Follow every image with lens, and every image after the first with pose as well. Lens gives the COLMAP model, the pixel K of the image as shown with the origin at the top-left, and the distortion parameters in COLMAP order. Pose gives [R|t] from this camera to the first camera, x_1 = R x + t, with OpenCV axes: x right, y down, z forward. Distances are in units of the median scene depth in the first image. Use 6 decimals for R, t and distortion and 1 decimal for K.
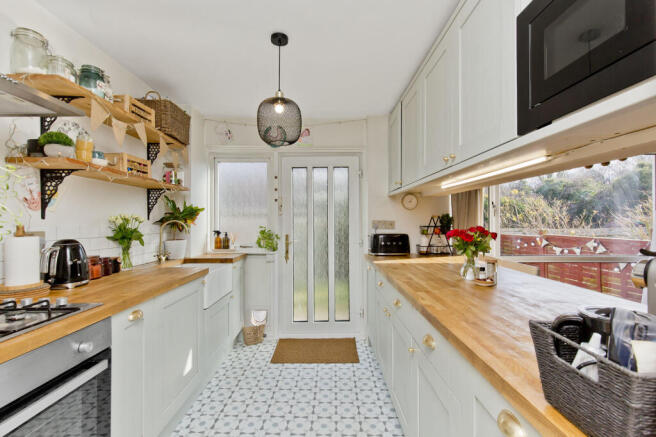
lens RADIAL K [[306.9, 0, 326.6], [0, 306.9, 220.6], [0, 0, 1]] dist [-0.003785, -0.000578]
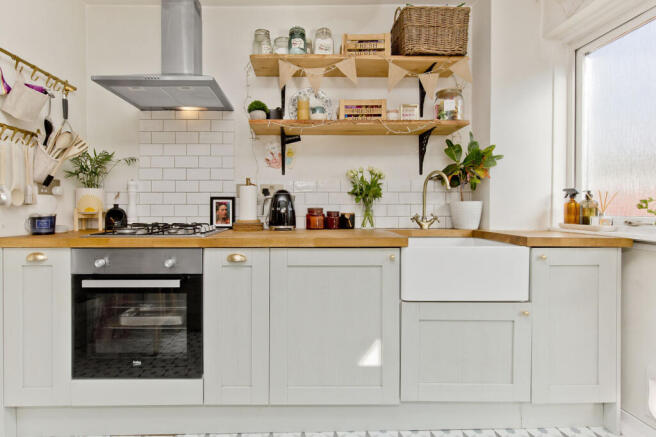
lens RADIAL K [[306.9, 0, 328.0], [0, 306.9, 214.7], [0, 0, 1]] dist [-0.003785, -0.000578]
pose [[-0.012194, 0.010468, -0.999871, 0.261452], [-0.002331, 0.999942, 0.010498, 0.113110], [0.999923, 0.002458, -0.012169, 0.925113]]
